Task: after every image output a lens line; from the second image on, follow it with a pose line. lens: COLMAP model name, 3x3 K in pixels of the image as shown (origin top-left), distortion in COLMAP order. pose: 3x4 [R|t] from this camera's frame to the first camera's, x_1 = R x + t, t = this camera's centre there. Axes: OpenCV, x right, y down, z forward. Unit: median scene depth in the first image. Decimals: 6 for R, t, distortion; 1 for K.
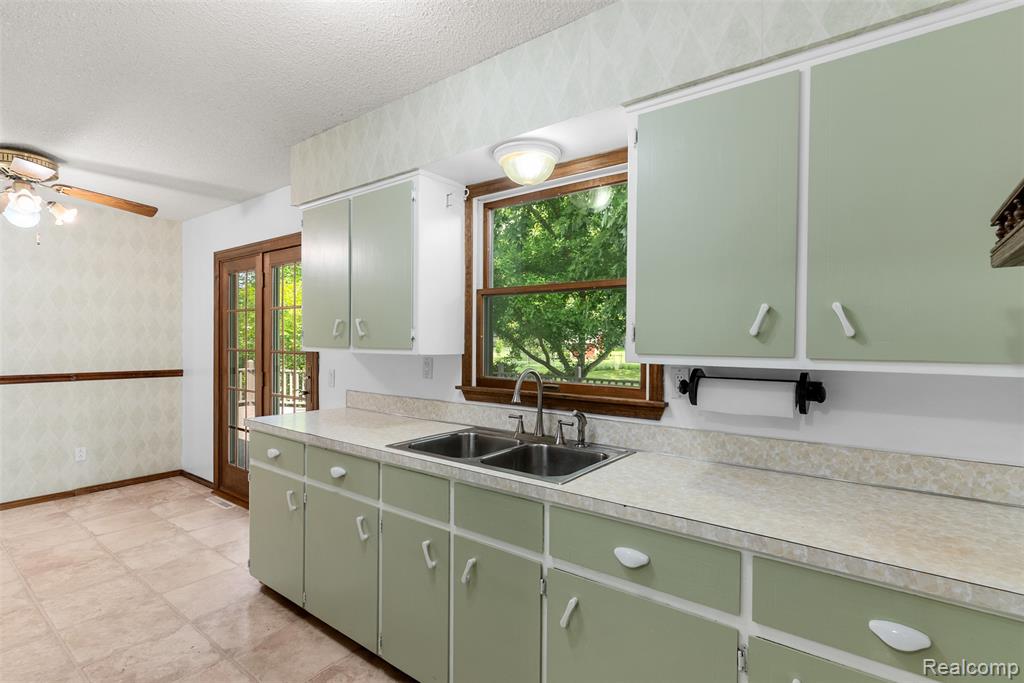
lens RADIAL K [[488.5, 0, 509.3], [0, 488.5, 345.4], [0, 0, 1]] dist [0.000539, -0.001615]
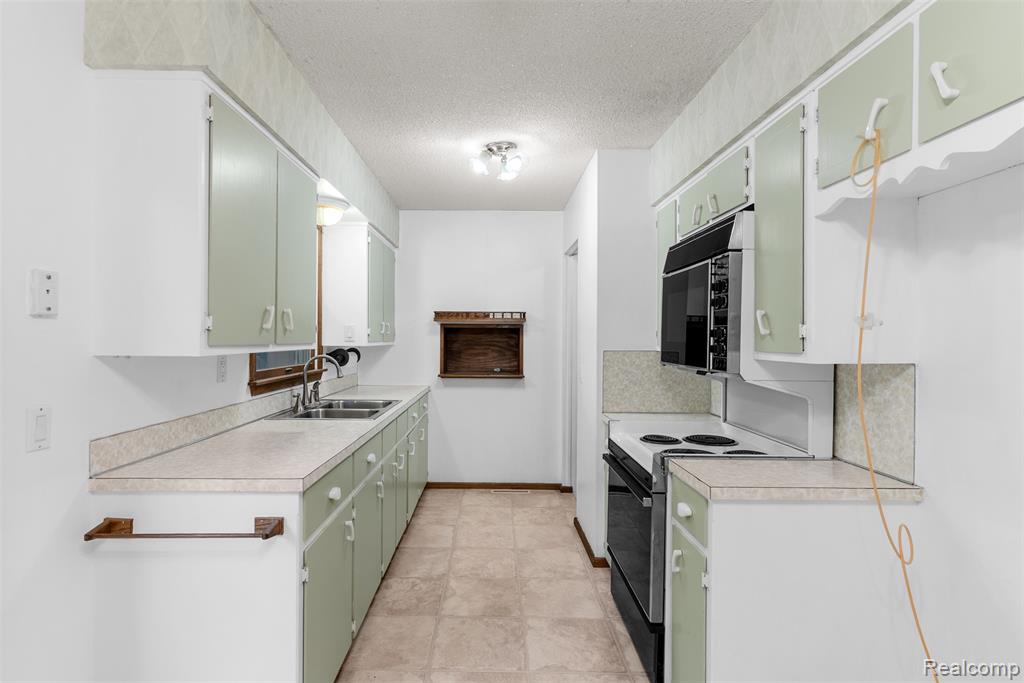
lens RADIAL K [[516.9, 0, 494.6], [0, 516.9, 340.0], [0, 0, 1]] dist [0.005419, -0.003644]
pose [[-0.609511, -0.014284, 0.792649, -0.769615], [-0.009492, 0.999897, 0.010720, -0.009545], [-0.792721, -0.000989, -0.609584, 0.804000]]
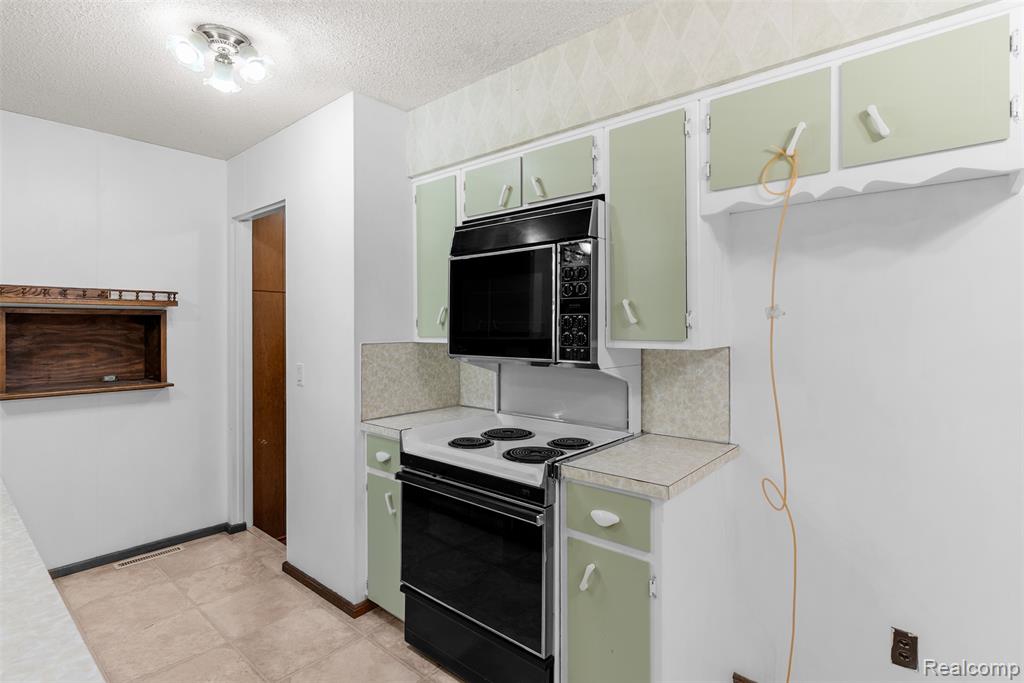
lens RADIAL K [[516.9, 0, 510.4], [0, 516.9, 325.4], [0, 0, 1]] dist [0.005419, -0.003644]
pose [[-0.997727, -0.002379, 0.067350, -0.470512], [-0.002448, 0.999997, -0.000945, -0.009028], [-0.067347, -0.001108, -0.997729, 0.811363]]
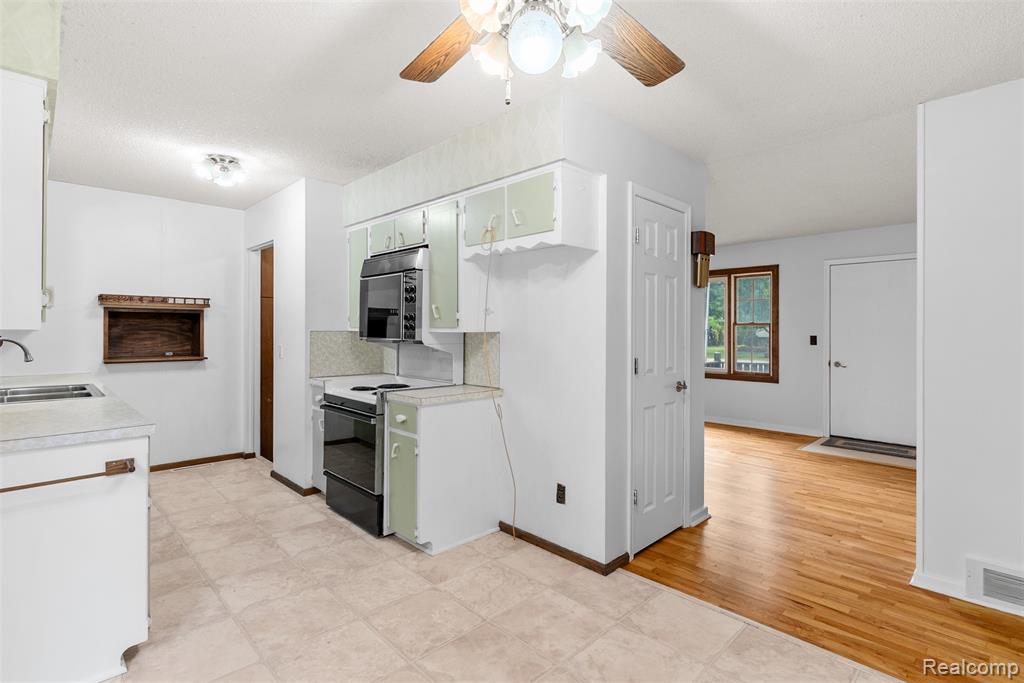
lens RADIAL K [[488.5, 0, 507.3], [0, 488.5, 329.2], [0, 0, 1]] dist [0.000539, -0.001615]
pose [[-0.989356, -0.010457, 0.145140, -0.780997], [-0.010265, 0.999945, 0.002077, 0.003759], [-0.145154, 0.000565, -0.989409, 1.106003]]
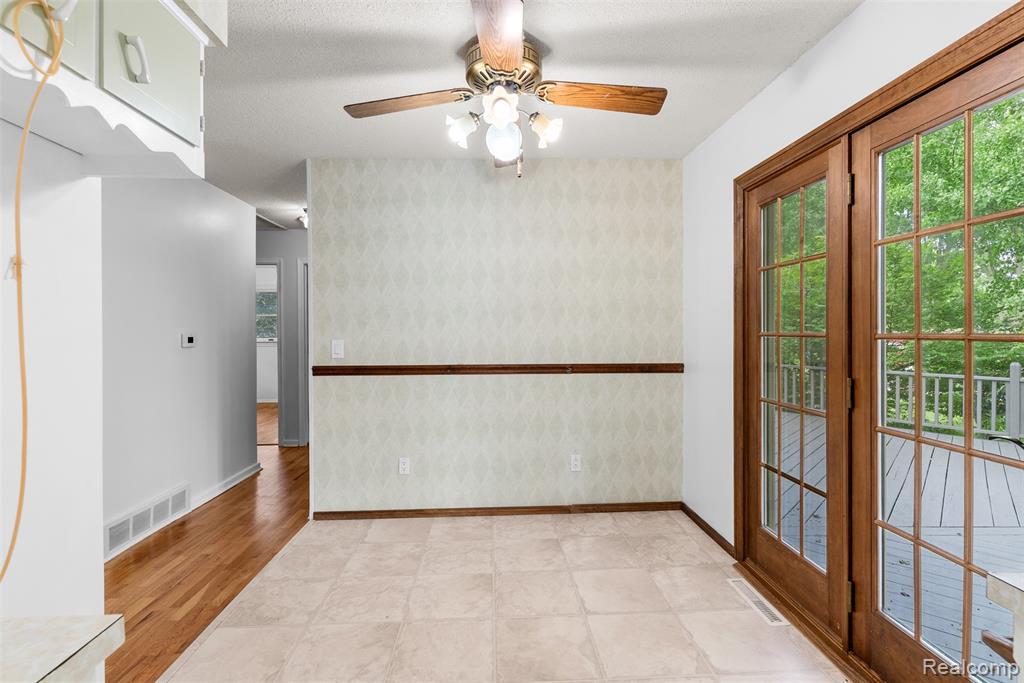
lens RADIAL K [[488.5, 0, 508.1], [0, 488.5, 337.2], [0, 0, 1]] dist [0.000539, -0.001615]
pose [[0.635814, -0.001226, -0.771841, -0.340661], [0.003062, 0.999995, 0.000935, 0.011270], [0.771836, -0.002958, 0.635814, 0.420597]]
